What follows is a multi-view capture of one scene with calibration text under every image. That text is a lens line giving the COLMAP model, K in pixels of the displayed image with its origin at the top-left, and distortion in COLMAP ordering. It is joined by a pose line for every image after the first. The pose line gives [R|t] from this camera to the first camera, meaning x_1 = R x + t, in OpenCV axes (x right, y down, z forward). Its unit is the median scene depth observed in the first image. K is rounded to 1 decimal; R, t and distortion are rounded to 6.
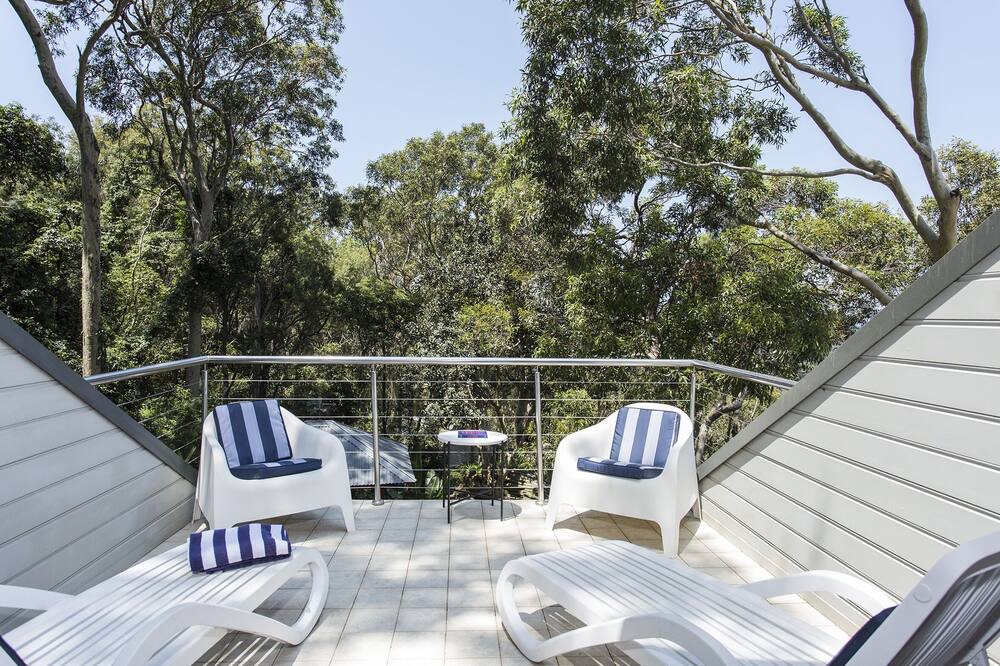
lens RADIAL K [[567.6, 0, 498.0], [0, 567.6, 307.1], [0, 0, 1]] dist [-0.000629, 0.000156]
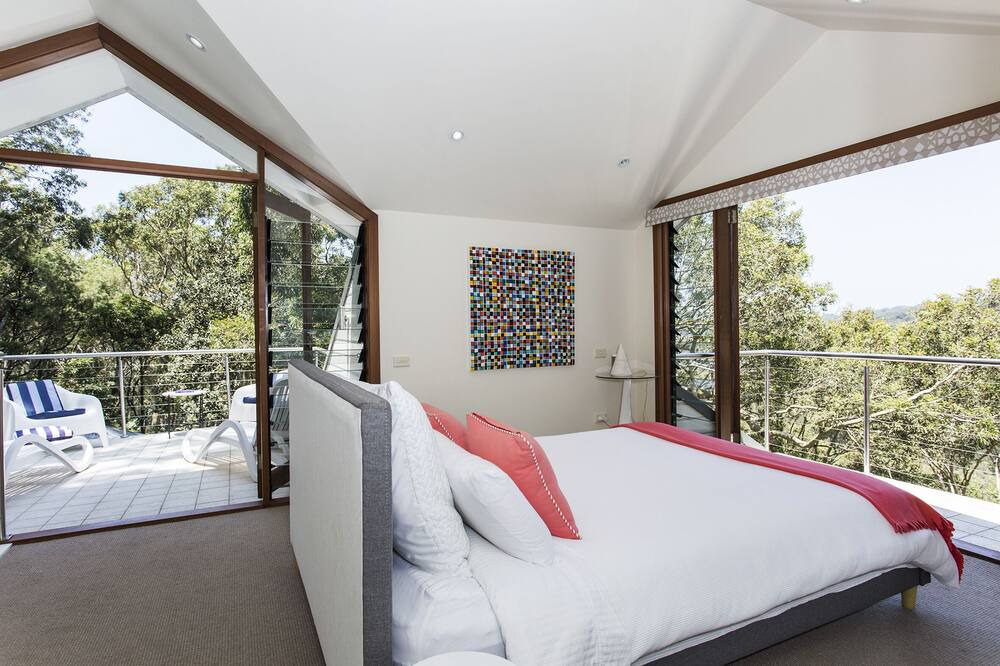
lens RADIAL K [[526.7, 0, 500.3], [0, 526.7, 315.1], [0, 0, 1]] dist [0.004128, 0.000978]
pose [[0.924091, -0.014662, 0.381891, 0.059742], [0.015731, 0.999876, 0.000323, -0.002404], [-0.381848, 0.005709, 0.924207, -0.233605]]
